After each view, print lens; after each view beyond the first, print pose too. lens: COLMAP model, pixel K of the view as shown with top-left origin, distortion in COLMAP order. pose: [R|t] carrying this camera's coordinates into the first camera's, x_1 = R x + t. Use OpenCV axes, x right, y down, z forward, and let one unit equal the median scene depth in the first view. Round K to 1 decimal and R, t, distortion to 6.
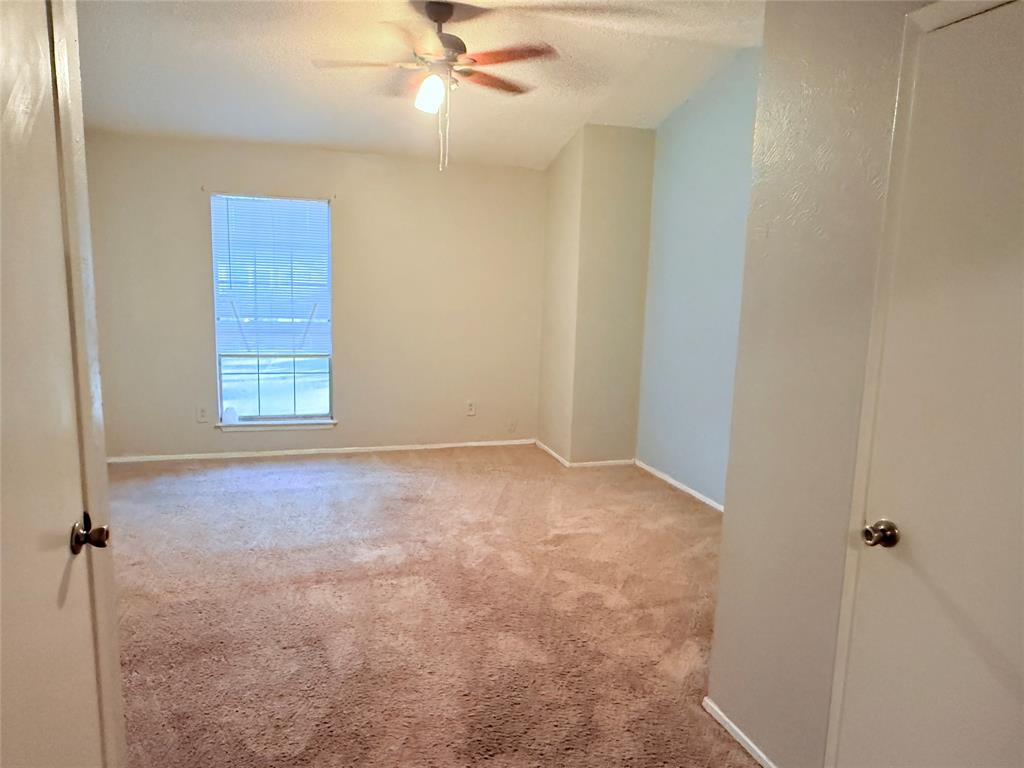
lens RADIAL K [[668.1, 0, 508.3], [0, 668.1, 380.9], [0, 0, 1]] dist [0.001252, -0.004401]
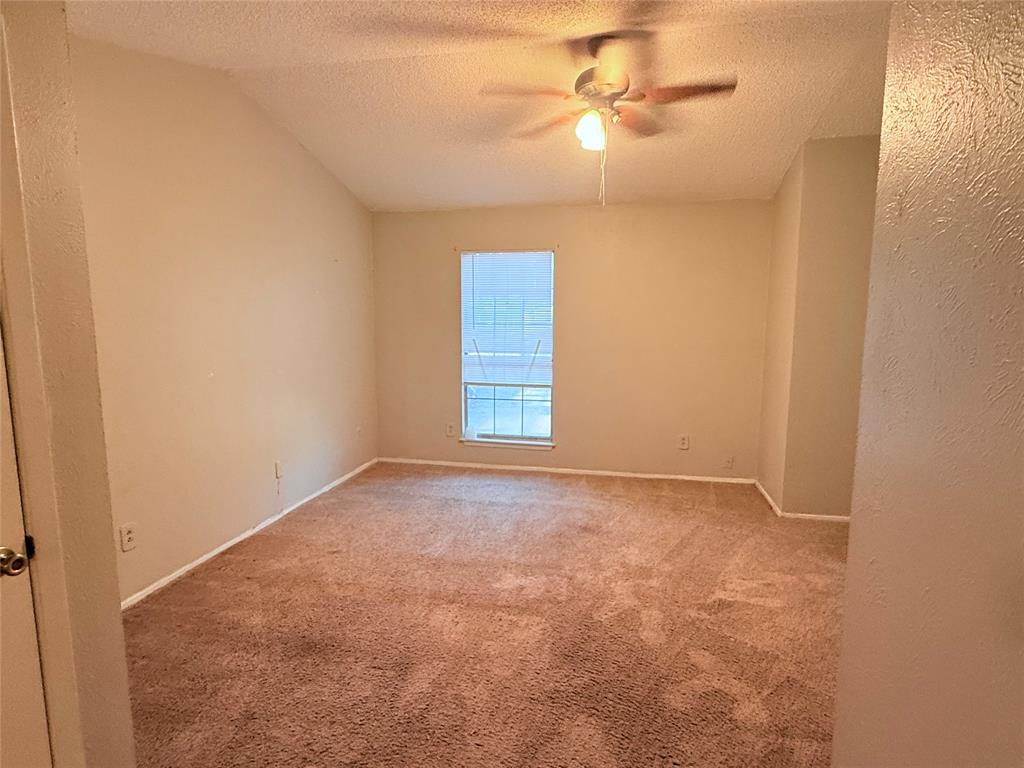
lens RADIAL K [[542.1, 0, 511.1], [0, 542.1, 382.5], [0, 0, 1]] dist [-0.001607, -0.001751]
pose [[0.874328, 0.029375, -0.484446, 0.150170], [-0.048105, 0.998497, -0.026275, -0.020382], [0.482946, 0.046278, 0.874426, 0.204529]]
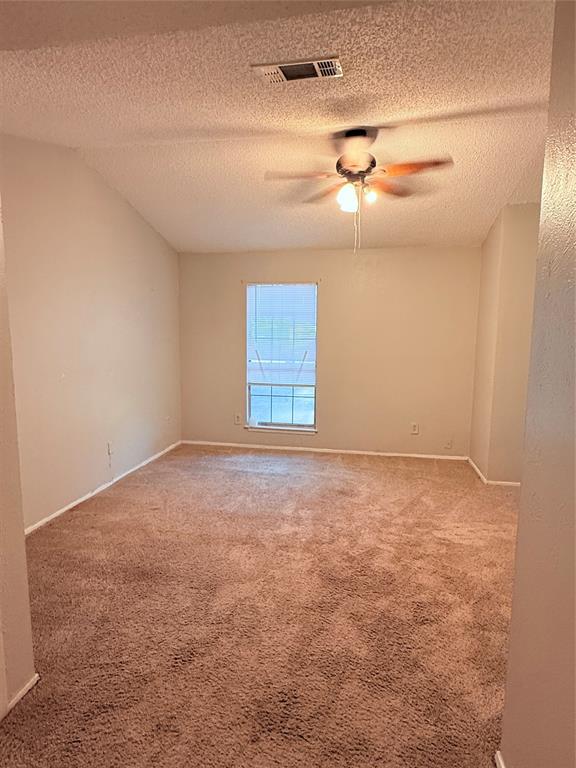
lens RADIAL K [[431.9, 0, 286.9], [0, 431.9, 382.7], [0, 0, 1]] dist [0.000012, -0.002125]
pose [[0.883996, 0.031125, -0.466457, 0.161814], [-0.051641, 0.998176, -0.031262, -0.014870], [0.464633, 0.051724, 0.883991, 0.147454]]
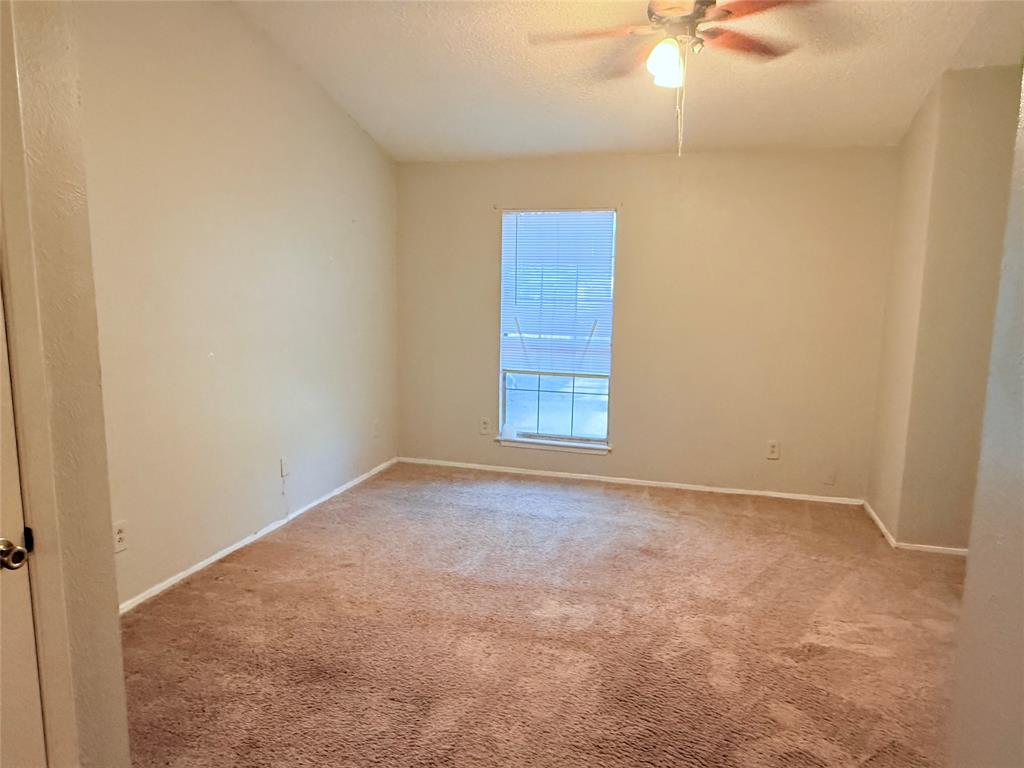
lens RADIAL K [[668.1, 0, 507.9], [0, 668.1, 382.8], [0, 0, 1]] dist [0.001252, -0.004401]
pose [[0.833907, 0.059876, -0.548647, 0.157749], [-0.073212, 0.997313, -0.002436, -0.020651], [0.547028, 0.042198, 0.836050, 0.188961]]
